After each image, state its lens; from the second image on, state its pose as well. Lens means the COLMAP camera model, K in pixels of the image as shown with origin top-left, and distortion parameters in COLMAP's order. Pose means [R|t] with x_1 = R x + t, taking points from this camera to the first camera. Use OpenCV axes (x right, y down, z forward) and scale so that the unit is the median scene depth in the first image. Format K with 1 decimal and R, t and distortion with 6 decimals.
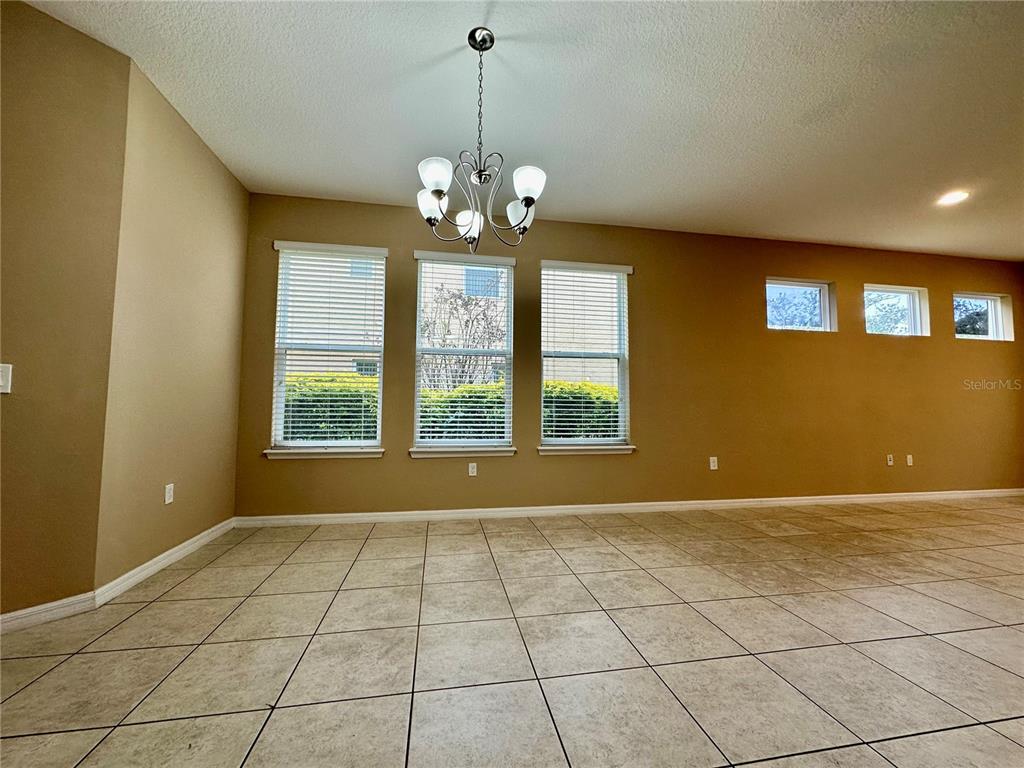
lens RADIAL K [[408.5, 0, 510.8], [0, 408.5, 383.6], [0, 0, 1]] dist [-0.001553, -0.000096]
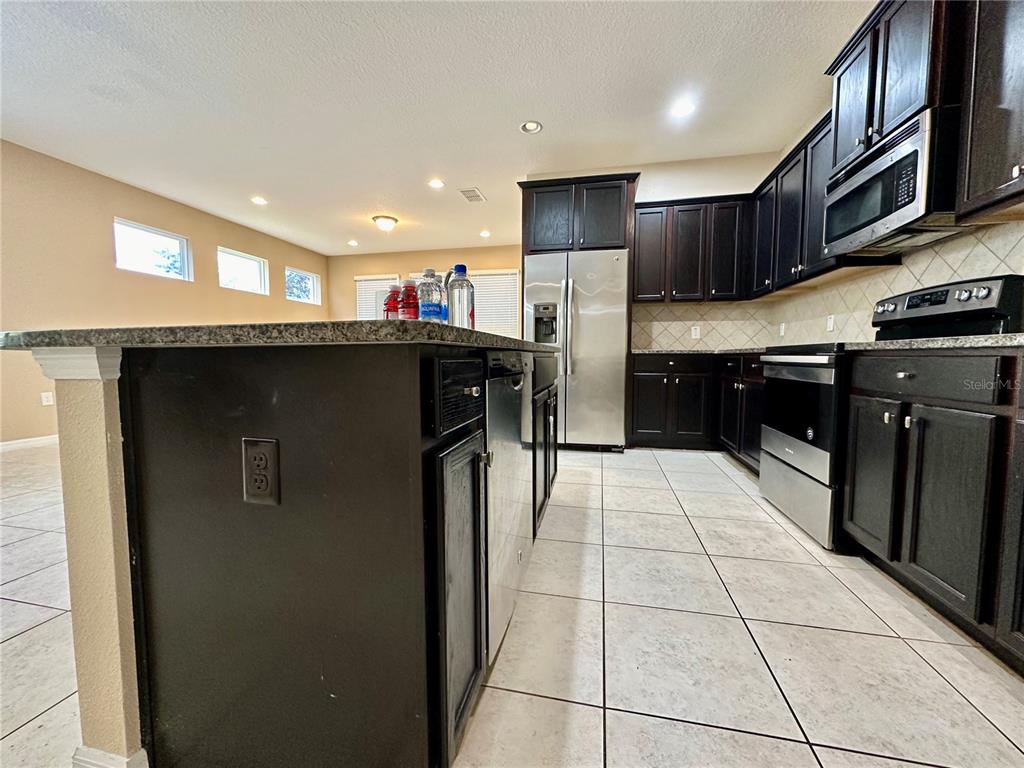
lens RADIAL K [[404.2, 0, 514.0], [0, 404.2, 382.6], [0, 0, 1]] dist [-0.001169, -0.000098]
pose [[0.371334, -0.065670, 0.926174, 0.032377], [-0.054286, 0.994254, 0.092262, 0.012630], [-0.926911, -0.084539, 0.365636, -0.474370]]
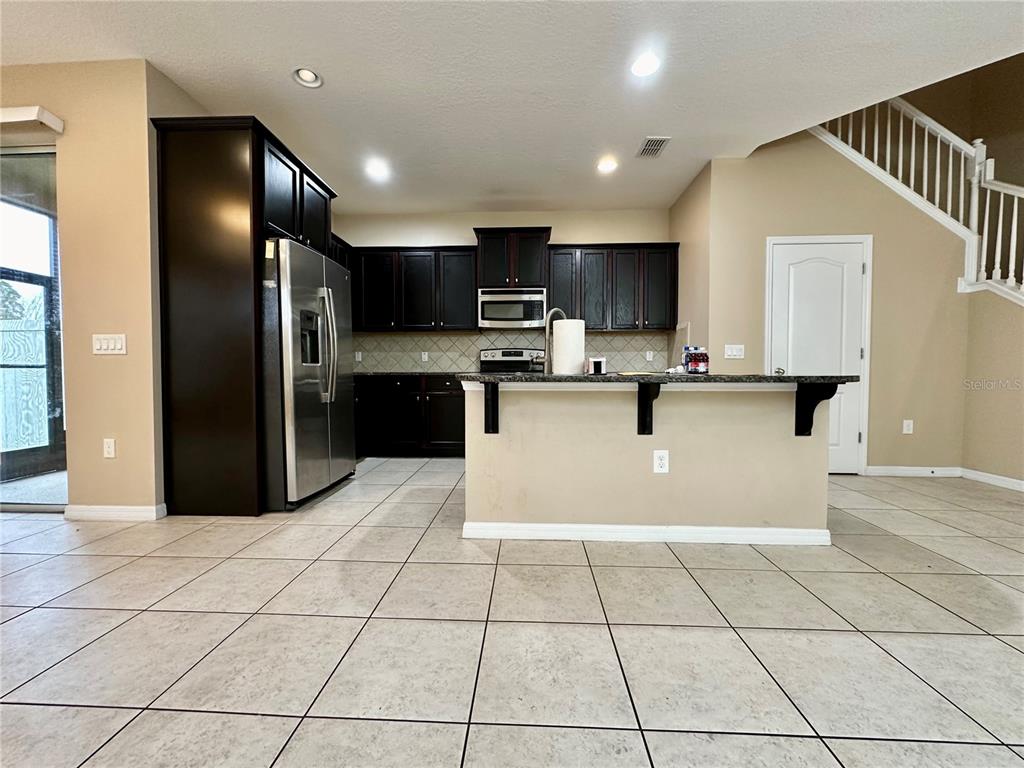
lens RADIAL K [[408.5, 0, 510.8], [0, 408.5, 383.6], [0, 0, 1]] dist [-0.001553, -0.000096]
pose [[-0.975892, -0.011580, 0.217945, 0.502405], [-0.018329, 0.999412, -0.028969, 0.061962], [-0.217481, -0.032265, -0.975531, 0.609414]]
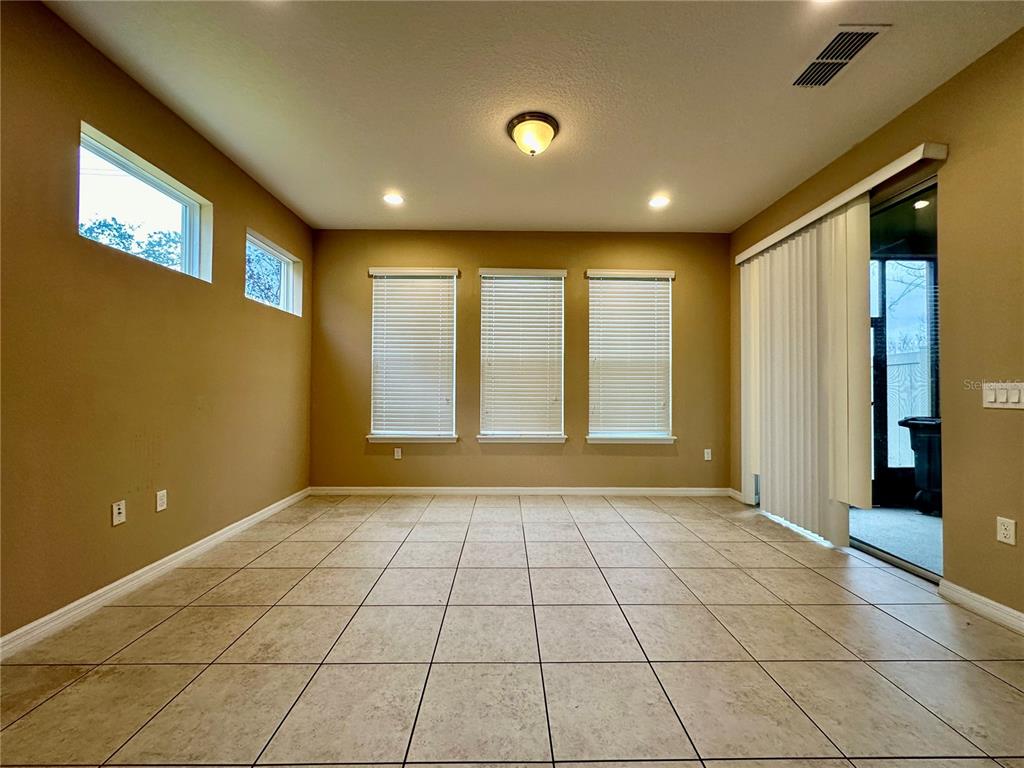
lens RADIAL K [[404.2, 0, 514.0], [0, 404.2, 382.6], [0, 0, 1]] dist [-0.001169, -0.000098]
pose [[0.154550, 0.016813, 0.987842, 0.724165], [-0.063944, 0.997929, -0.006981, 0.009409], [-0.985913, -0.062088, 0.155305, 0.646831]]
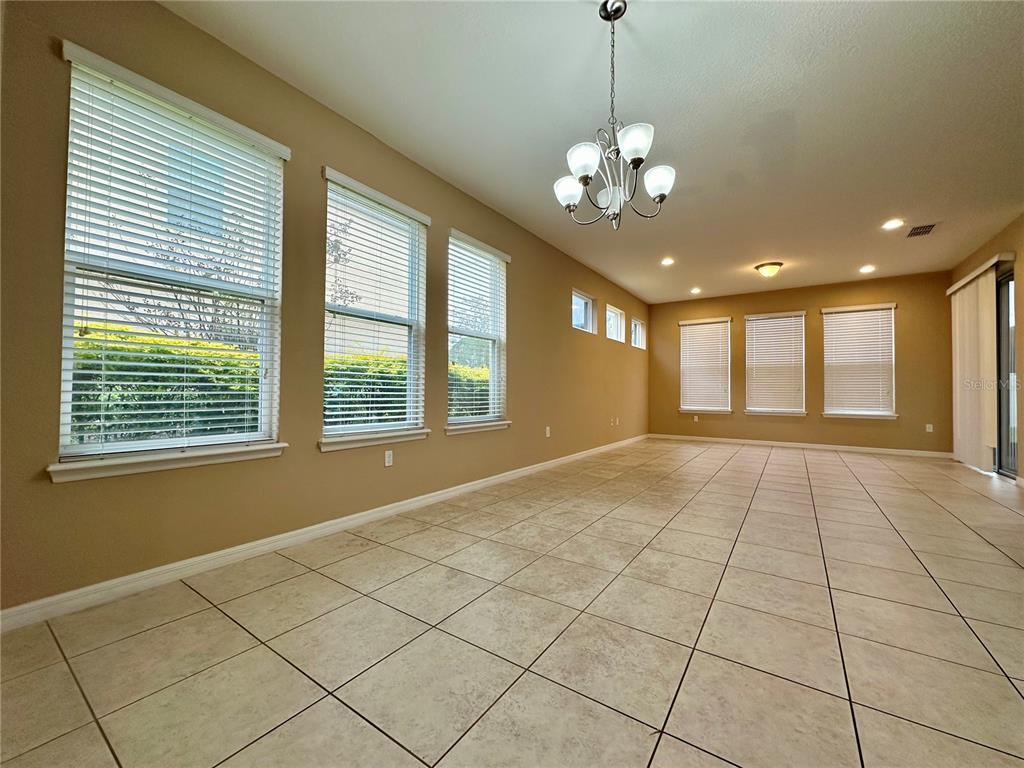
lens RADIAL K [[408.5, 0, 510.8], [0, 408.5, 383.6], [0, 0, 1]] dist [-0.001553, -0.000096]
pose [[0.700664, 0.013546, 0.713362, -0.598320], [-0.045630, 0.998624, 0.025855, 0.027936], [-0.712030, -0.050666, 0.700318, 0.281521]]
